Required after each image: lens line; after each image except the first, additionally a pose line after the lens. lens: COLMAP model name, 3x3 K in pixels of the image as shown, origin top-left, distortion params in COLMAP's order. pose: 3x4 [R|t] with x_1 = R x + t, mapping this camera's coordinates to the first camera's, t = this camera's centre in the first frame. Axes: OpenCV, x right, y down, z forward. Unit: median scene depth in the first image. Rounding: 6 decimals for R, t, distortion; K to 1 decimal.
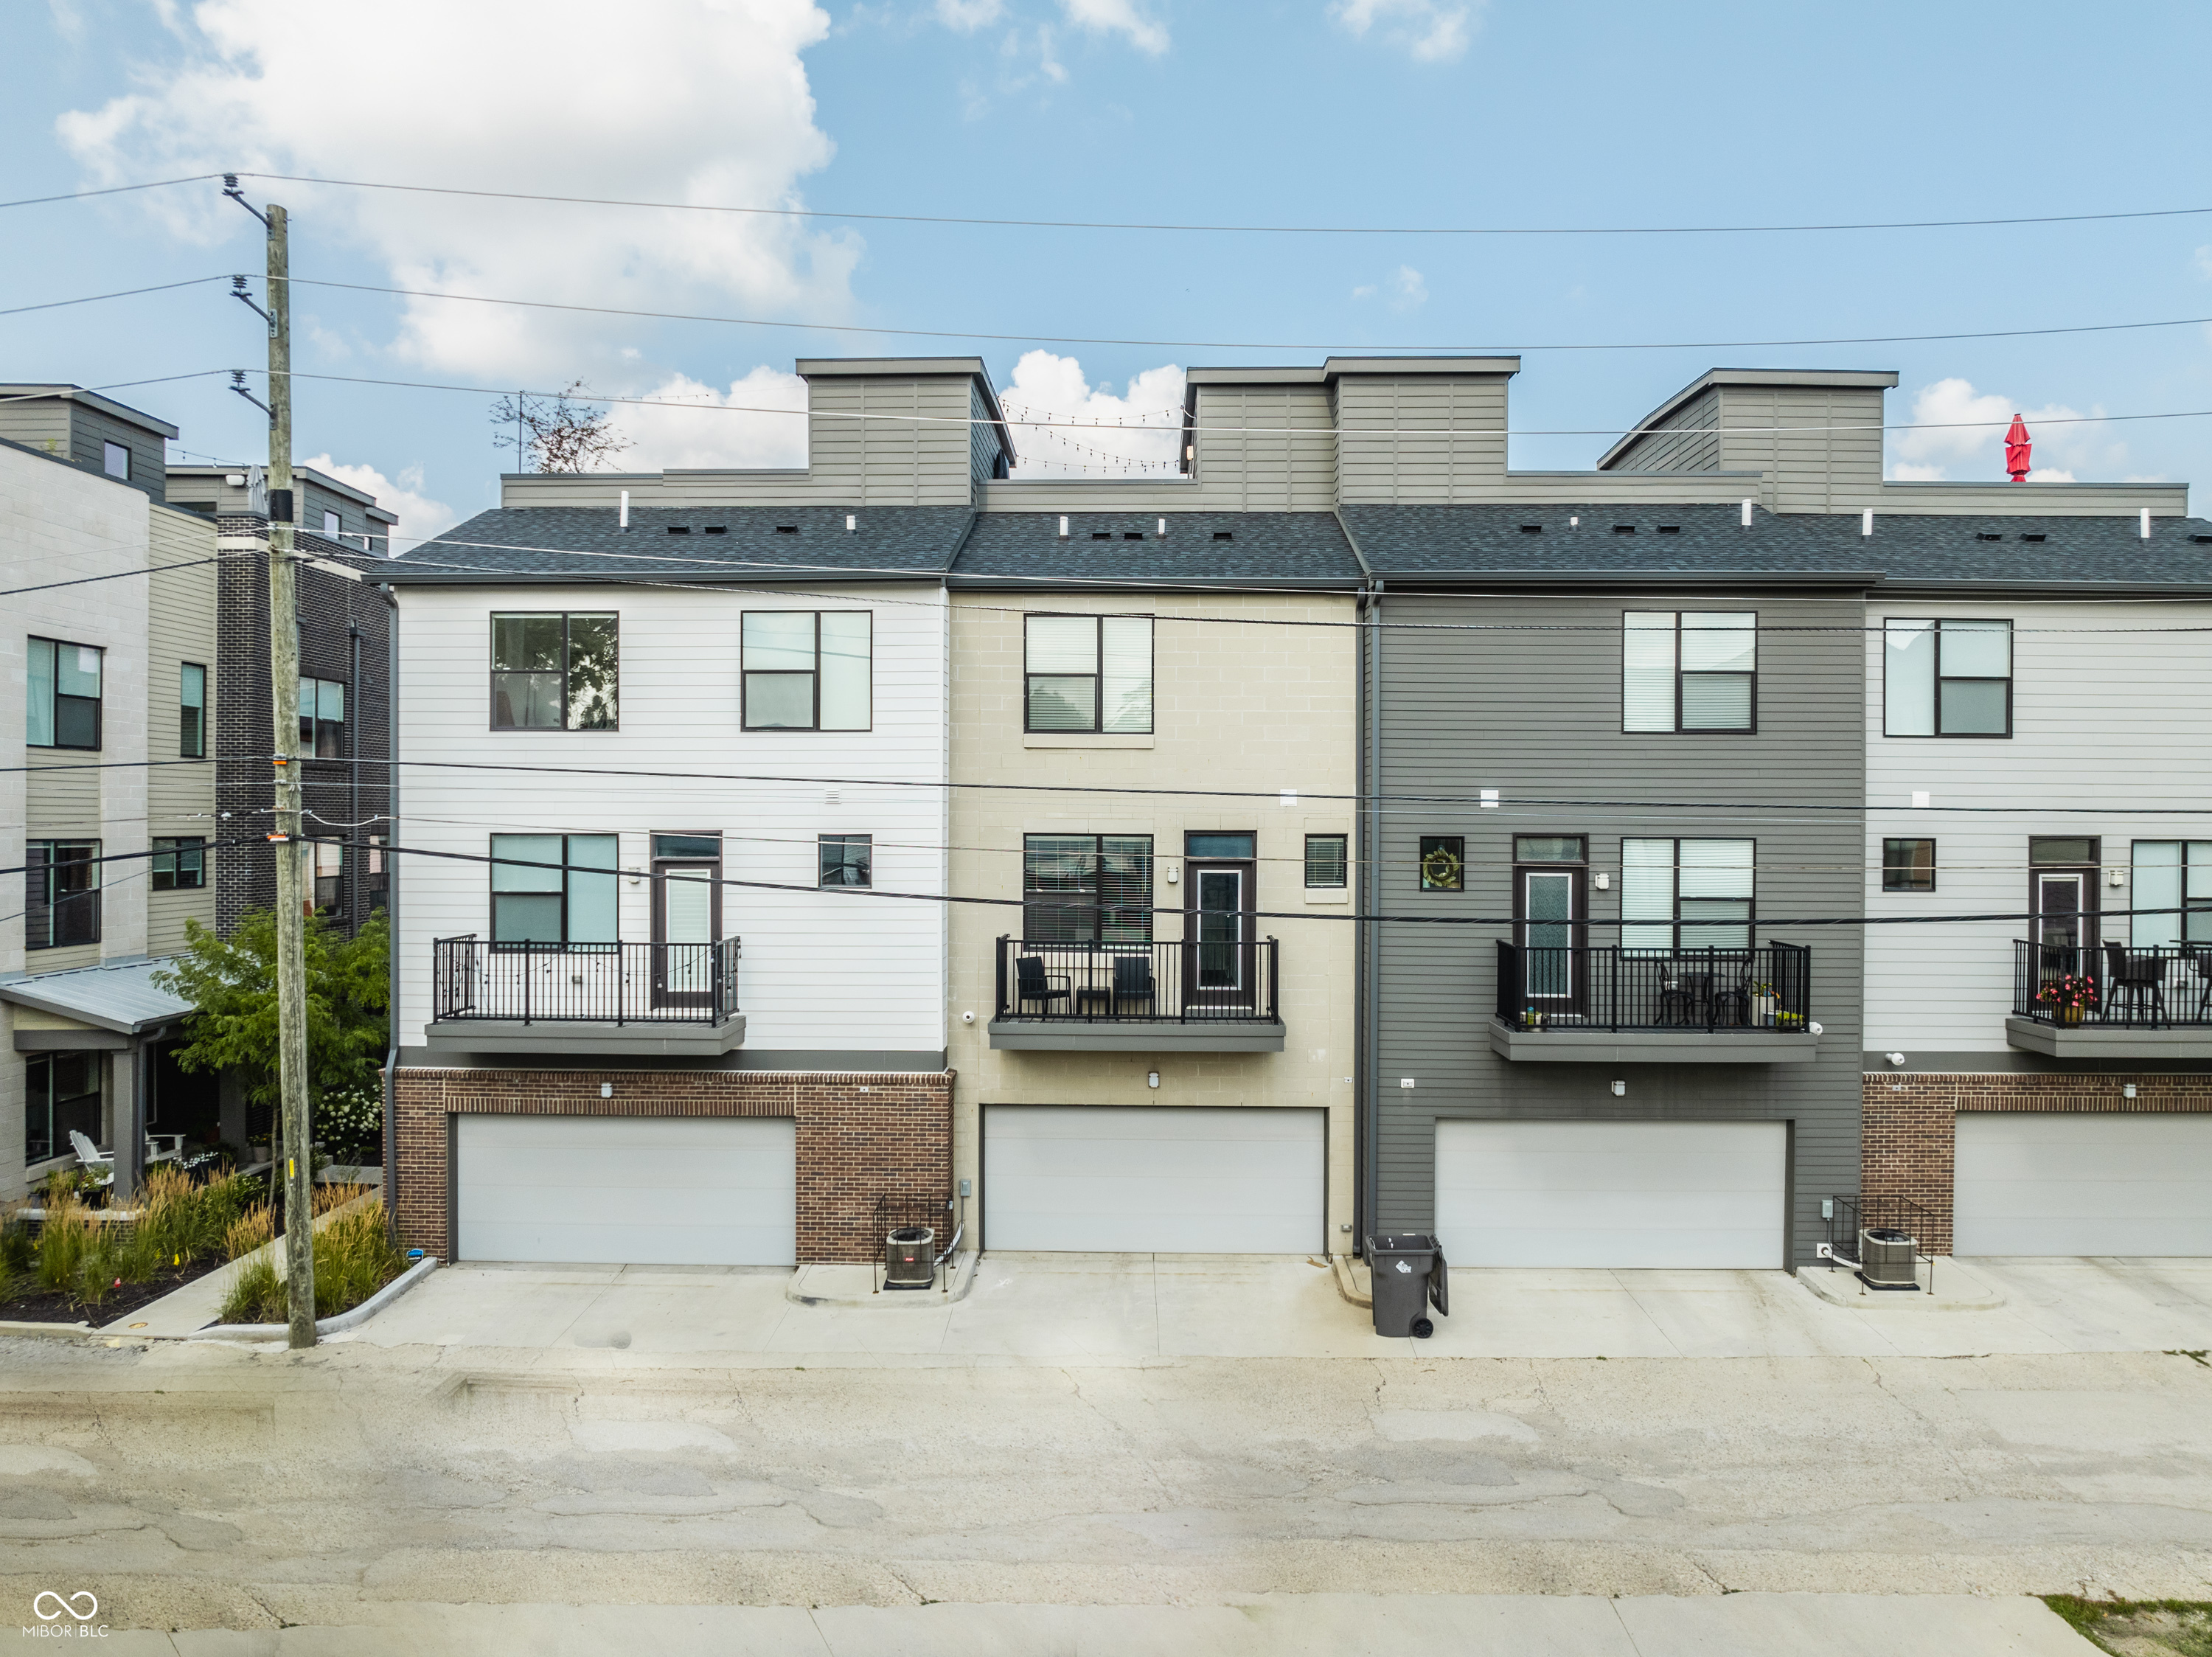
lens RADIAL K [[1596.0, 0, 1085.3], [0, 1596.0, 823.9], [0, 0, 1]] dist [-0.038824, -0.002806]
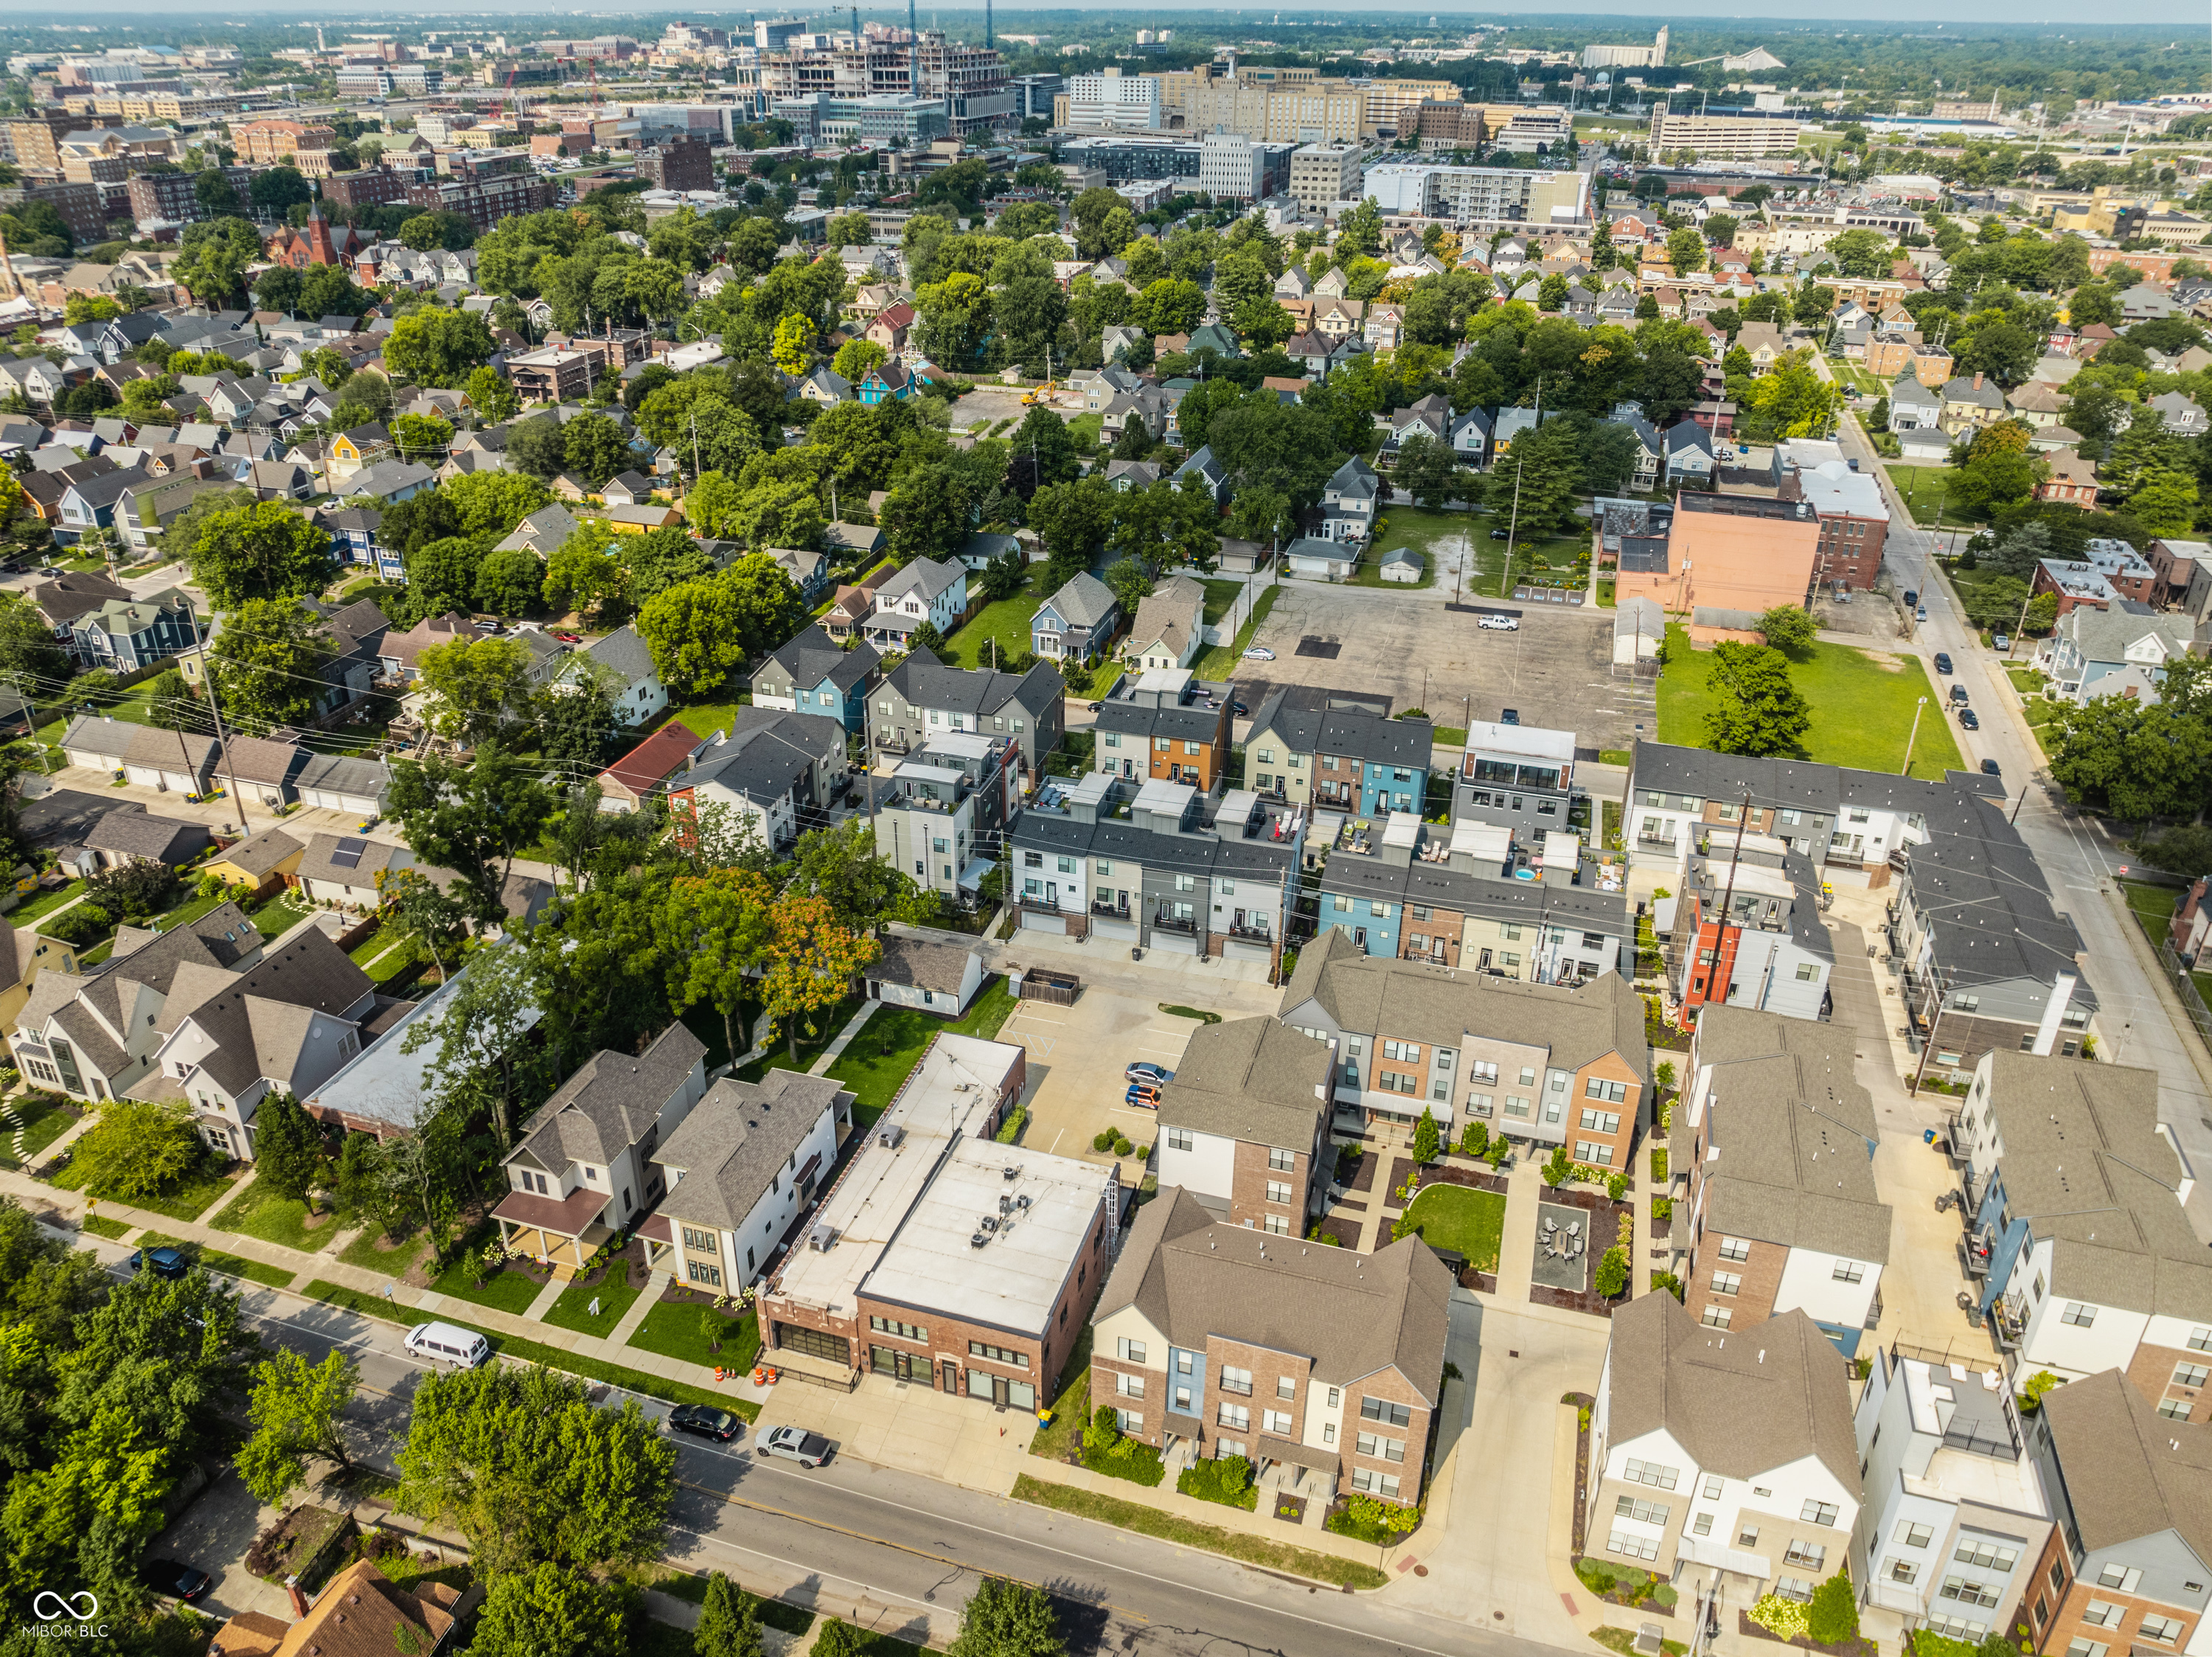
lens RADIAL K [[1596.0, 0, 1085.3], [0, 1596.0, 823.9], [0, 0, 1]] dist [-0.038824, -0.002806]
pose [[0.964948, 0.124423, -0.231074, 1.557772], [-0.005224, 0.889405, 0.457090, -3.581282], [0.262391, -0.439861, 0.858879, -5.127735]]
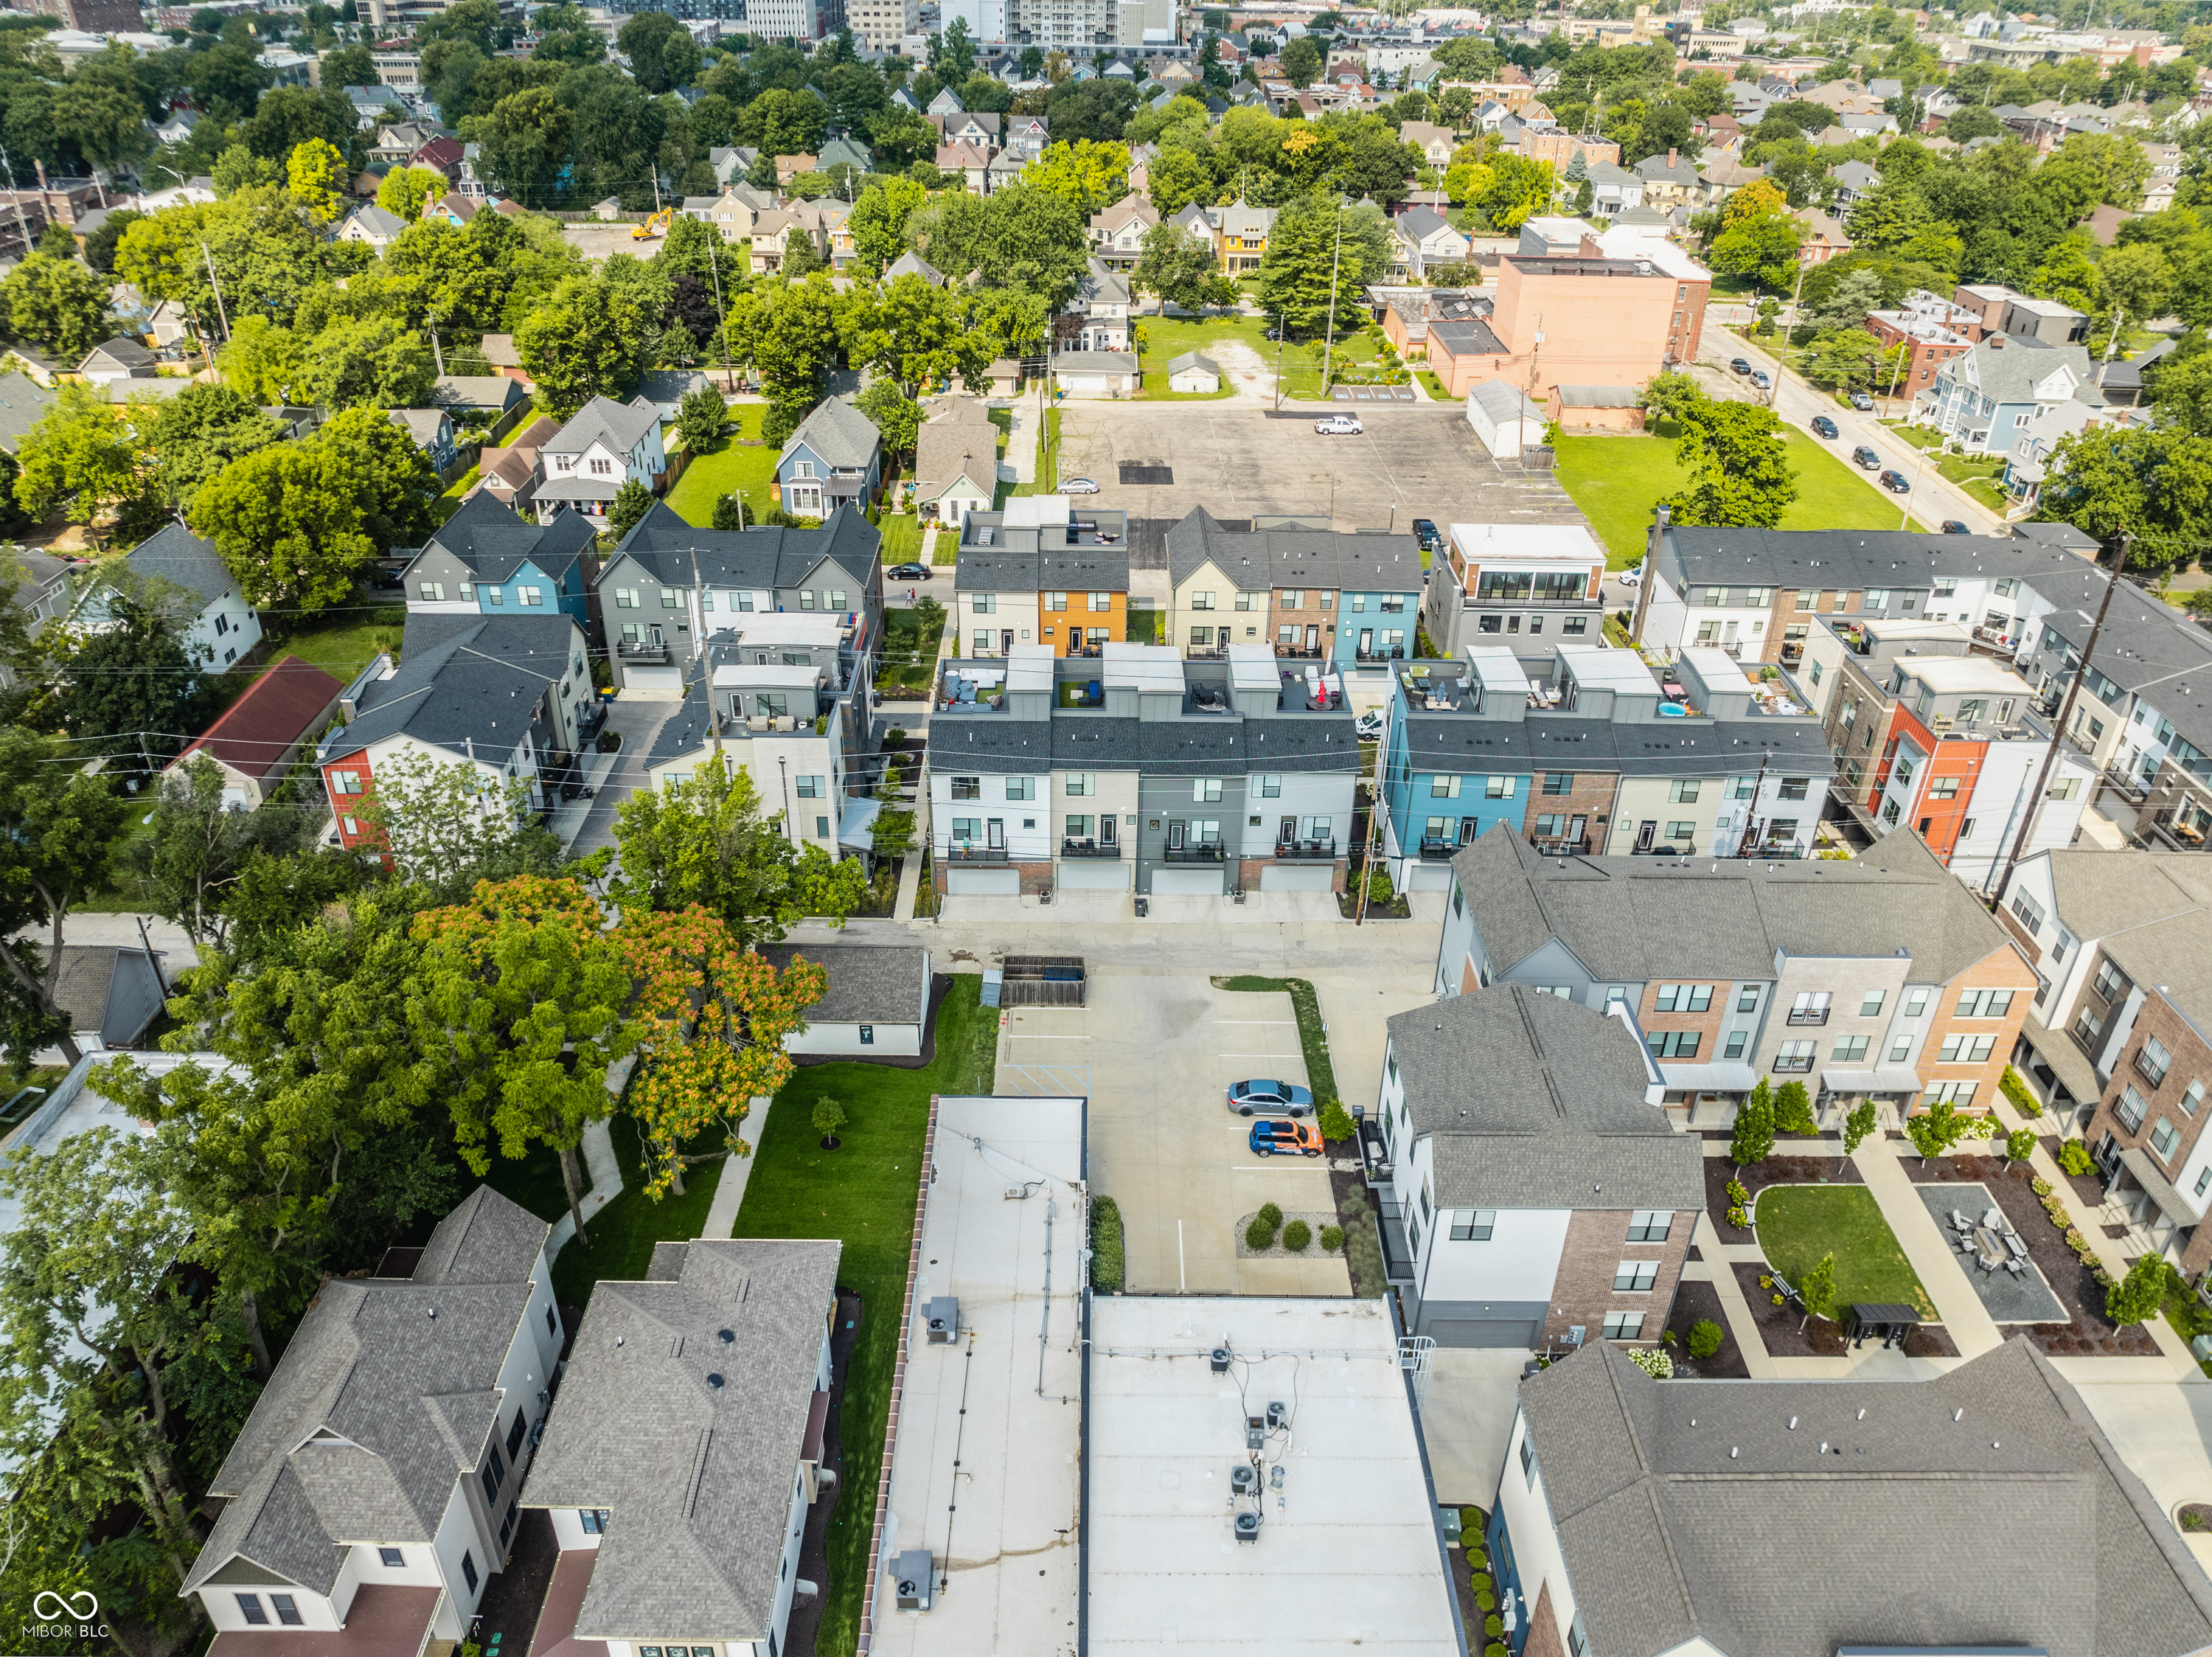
lens RADIAL K [[1571.7, 0, 1110.8], [0, 1571.7, 831.0], [0, 0, 1]] dist [-0.040848, -0.000902]
pose [[0.998934, -0.010300, 0.045004, -0.118654], [-0.014233, 0.858616, 0.512422, -2.353746], [-0.043919, -0.512516, 0.857554, -3.025128]]
